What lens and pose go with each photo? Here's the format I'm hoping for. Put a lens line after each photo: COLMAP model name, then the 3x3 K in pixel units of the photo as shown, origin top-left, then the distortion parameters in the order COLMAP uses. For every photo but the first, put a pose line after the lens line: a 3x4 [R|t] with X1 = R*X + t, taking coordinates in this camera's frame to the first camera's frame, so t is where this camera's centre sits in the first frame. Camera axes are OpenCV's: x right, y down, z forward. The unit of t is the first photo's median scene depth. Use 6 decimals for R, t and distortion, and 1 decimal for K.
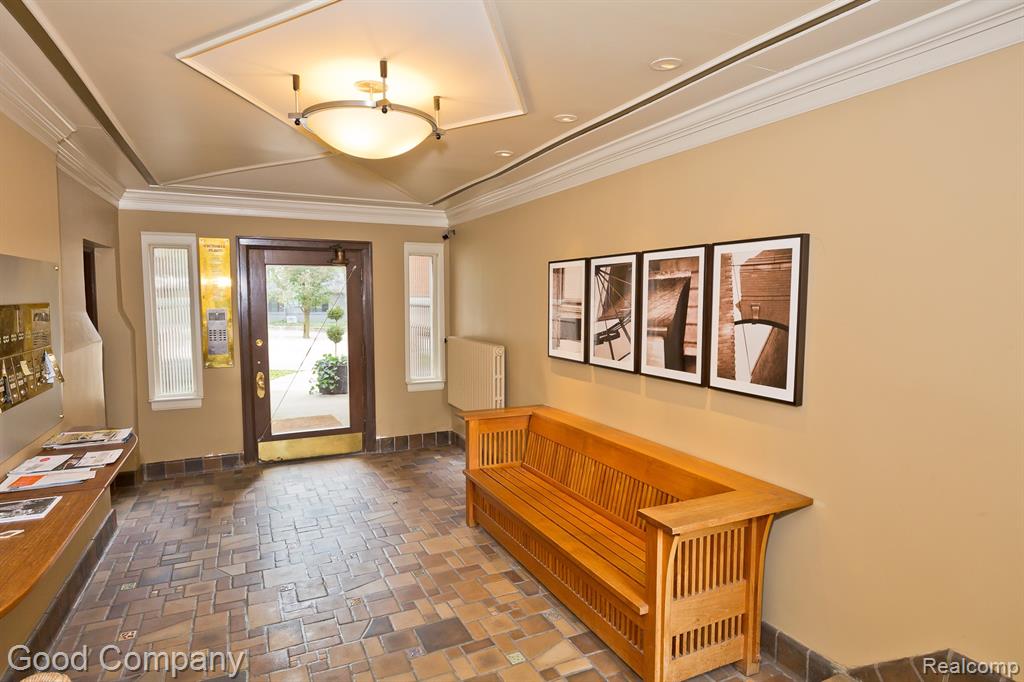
lens RADIAL K [[564.8, 0, 512.3], [0, 564.8, 339.9], [0, 0, 1]] dist [-0.015434, -0.000432]
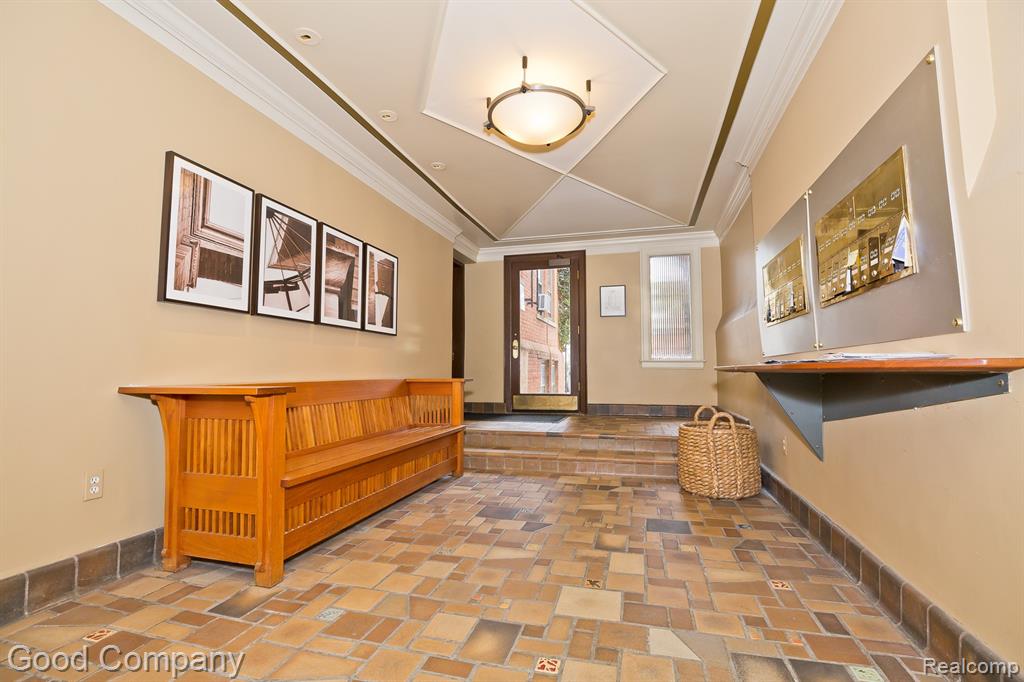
lens RADIAL K [[470.2, 0, 509.3], [0, 470.2, 345.4], [0, 0, 1]] dist [-0.025013, 0.000878]
pose [[-0.752686, 0.040807, 0.657114, -0.724355], [0.052172, 0.998636, -0.002256, 0.131187], [-0.656310, 0.032584, -0.753788, 1.510315]]
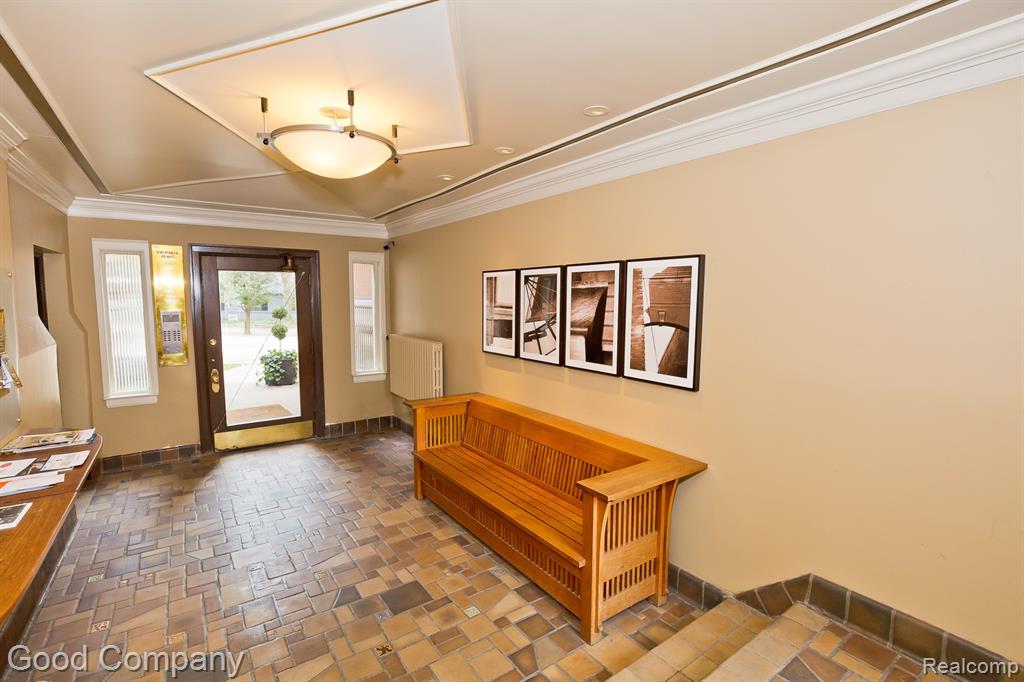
lens RADIAL K [[470.2, 0, 512.6], [0, 470.2, 341.7], [0, 0, 1]] dist [-0.025013, 0.000878]
pose [[0.985731, -0.012178, 0.167887, -0.052697], [0.009173, 0.999784, 0.018662, -0.012580], [-0.168078, -0.016855, 0.985630, 0.026988]]
